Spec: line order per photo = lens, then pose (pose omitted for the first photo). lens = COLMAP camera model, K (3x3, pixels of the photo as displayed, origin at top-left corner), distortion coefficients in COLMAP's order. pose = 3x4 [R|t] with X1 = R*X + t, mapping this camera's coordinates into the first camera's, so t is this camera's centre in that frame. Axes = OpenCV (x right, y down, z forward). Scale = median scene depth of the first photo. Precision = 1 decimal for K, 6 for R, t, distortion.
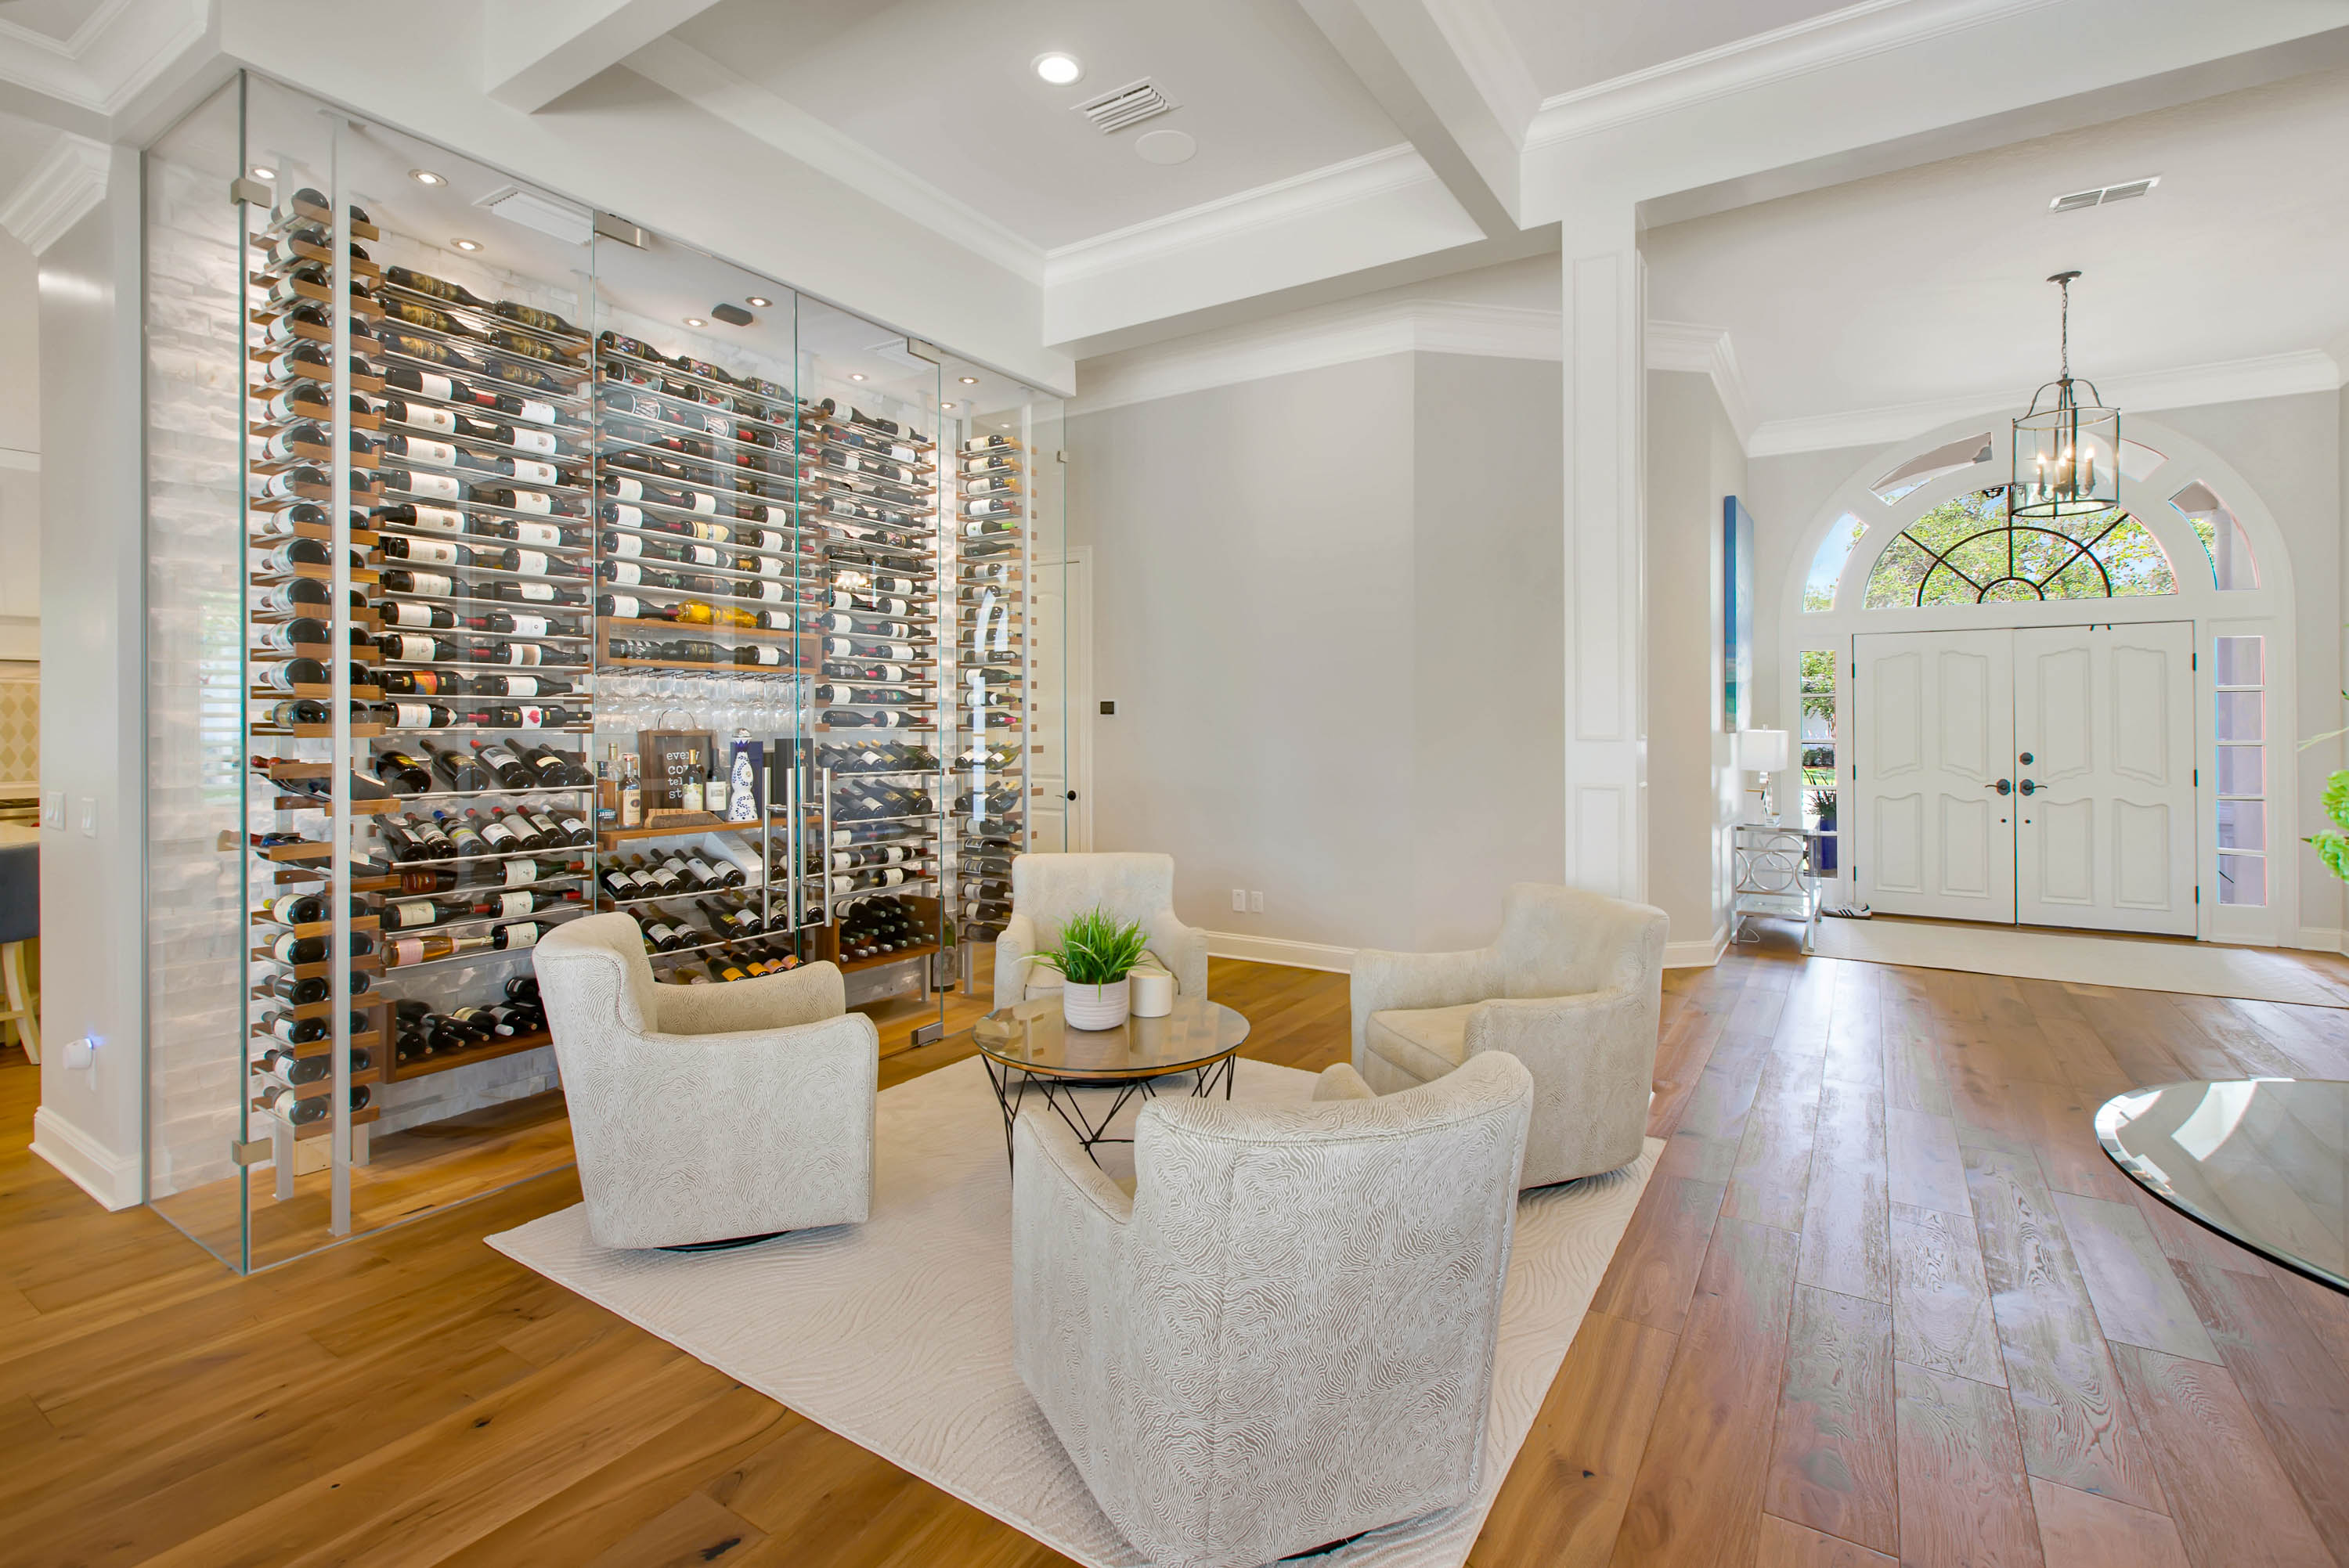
lens RADIAL K [[1082.6, 0, 1177.1], [0, 1082.6, 728.1], [0, 0, 1]] dist [-0.004294, 0.000176]
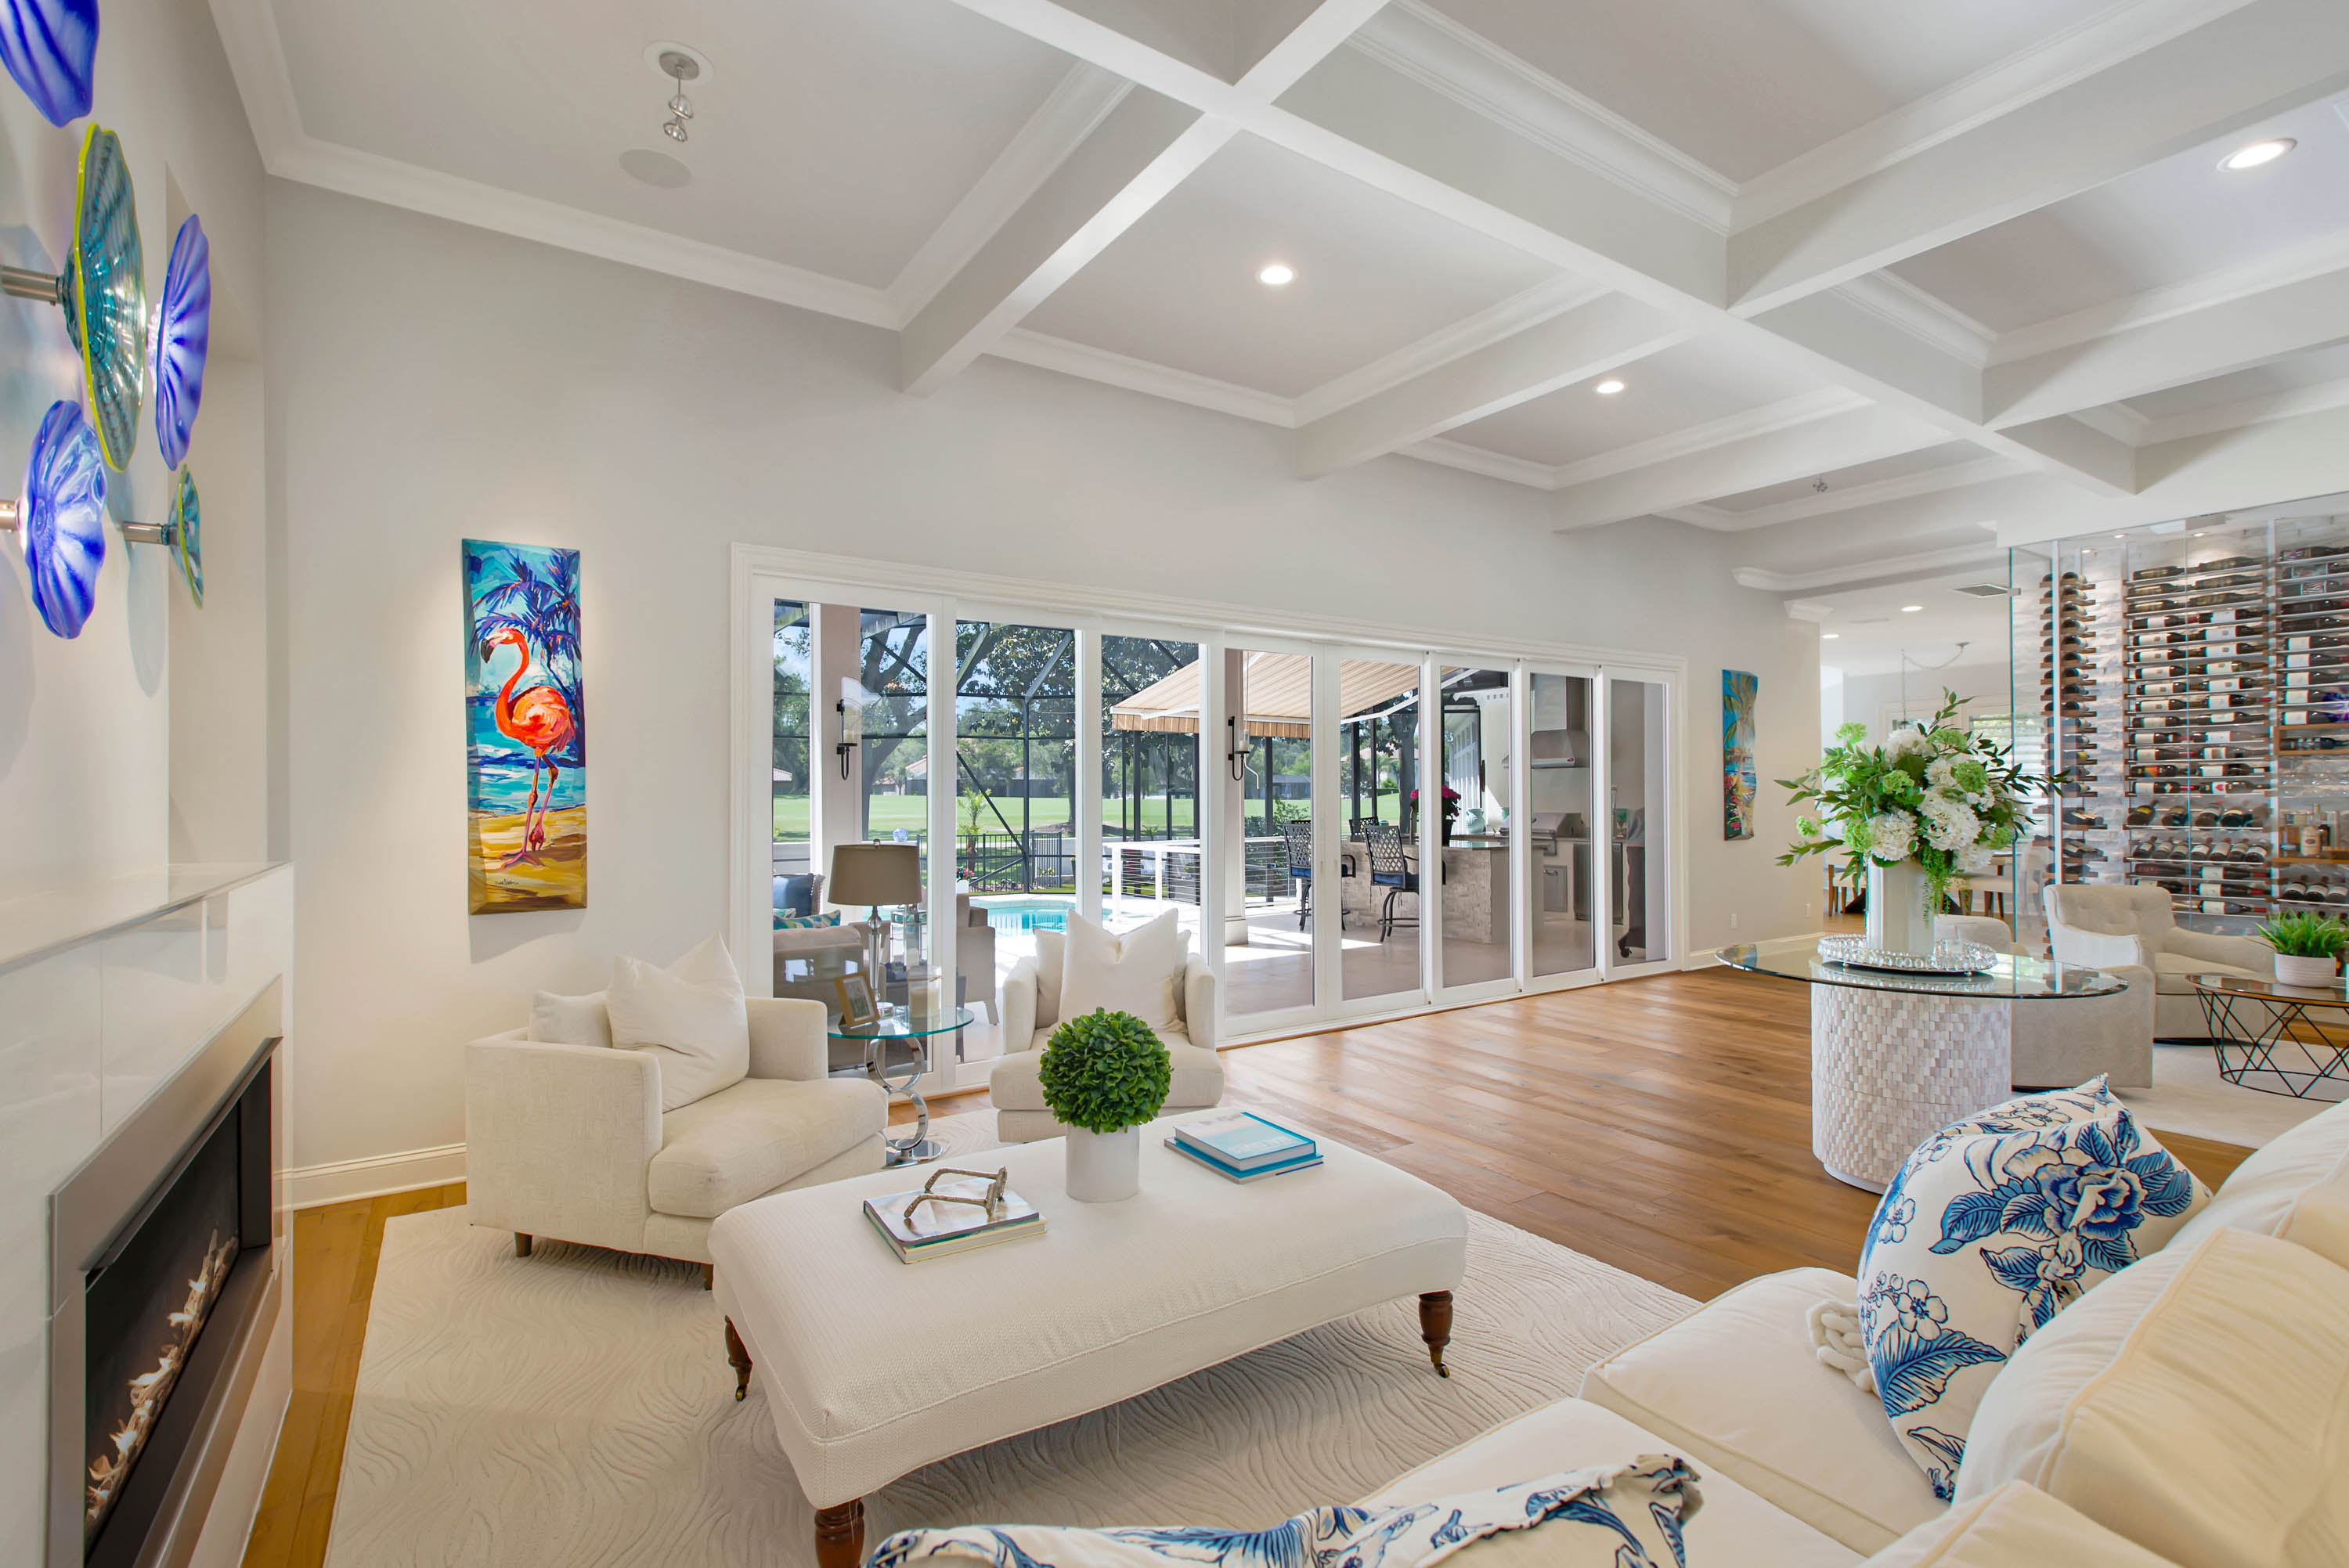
lens RADIAL K [[1082.6, 0, 1181.1], [0, 1082.6, 788.5], [0, 0, 1]] dist [-0.004294, 0.000176]
pose [[-0.391800, 0.001083, -0.920050, 1.599321], [0.006785, 0.999976, -0.001712, -0.015865], [0.920025, -0.006913, -0.391798, 0.103858]]
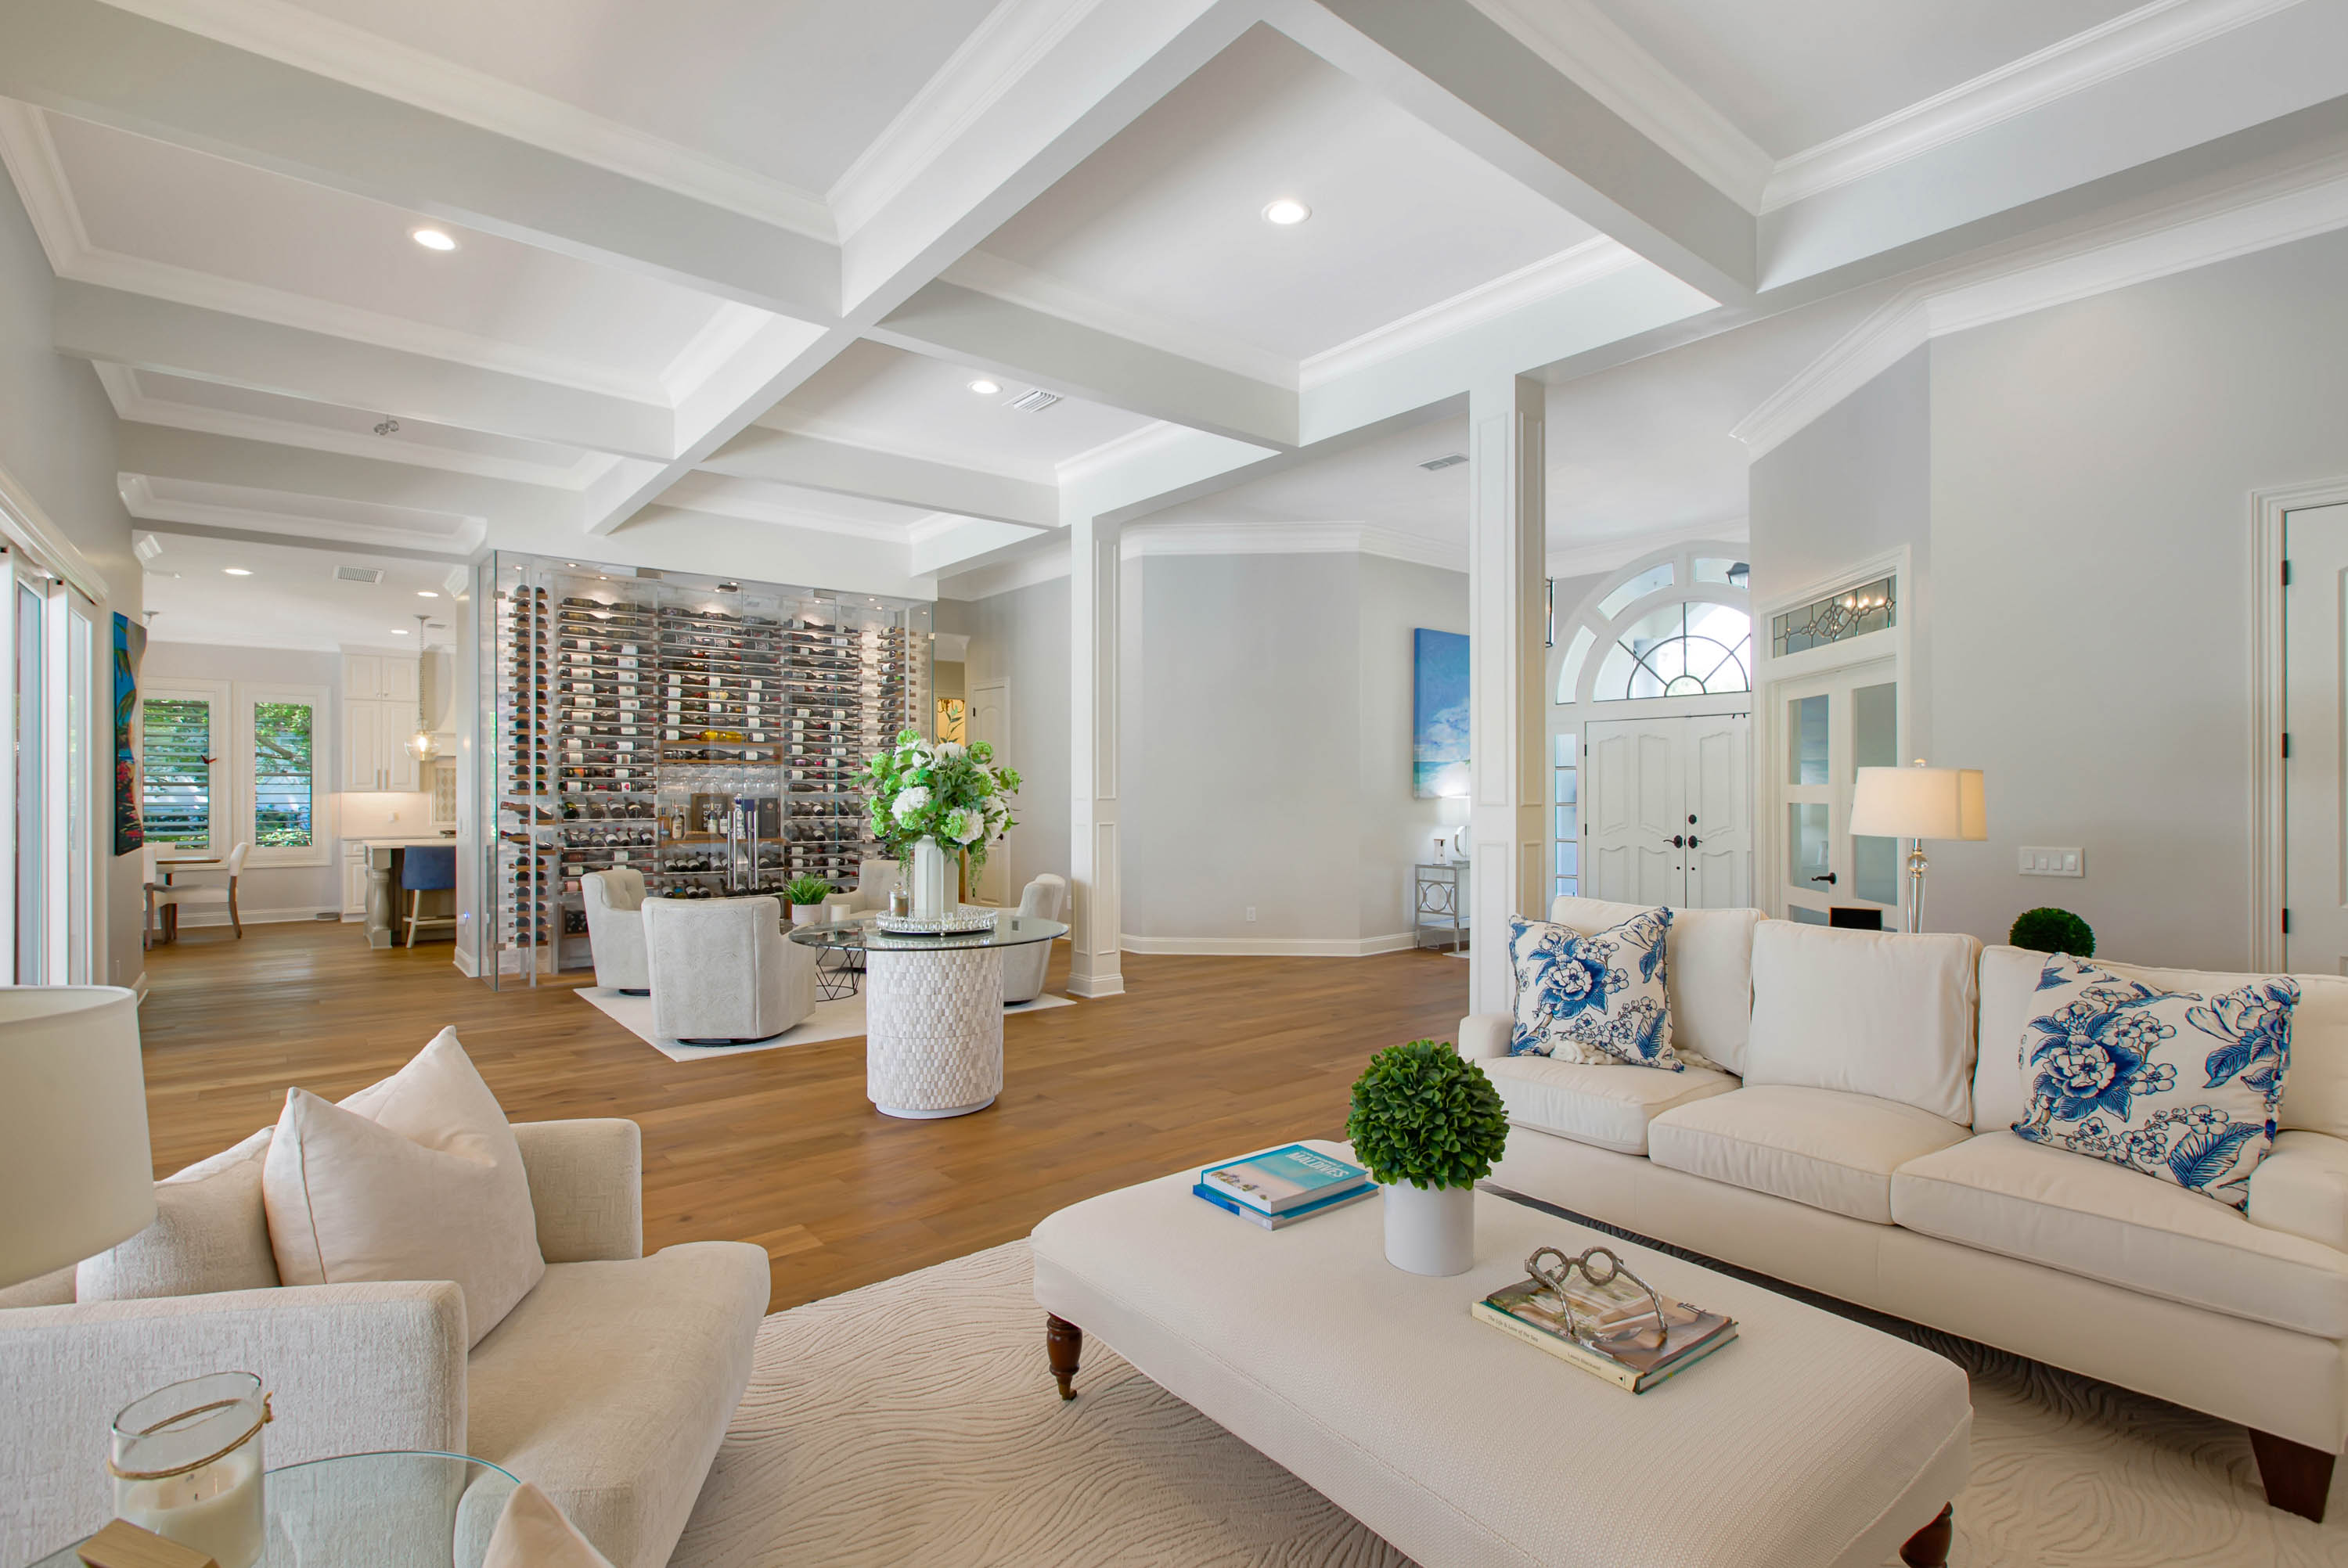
lens RADIAL K [[1082.1, 0, 1155.2], [0, 1082.1, 799.1], [0, 0, 1]] dist [-0.004294, 0.000176]
pose [[0.949821, 0.003895, -0.312769, 1.051861], [-0.002614, 0.999986, 0.004518, 0.001847], [0.312783, -0.003474, 0.949818, -0.719744]]
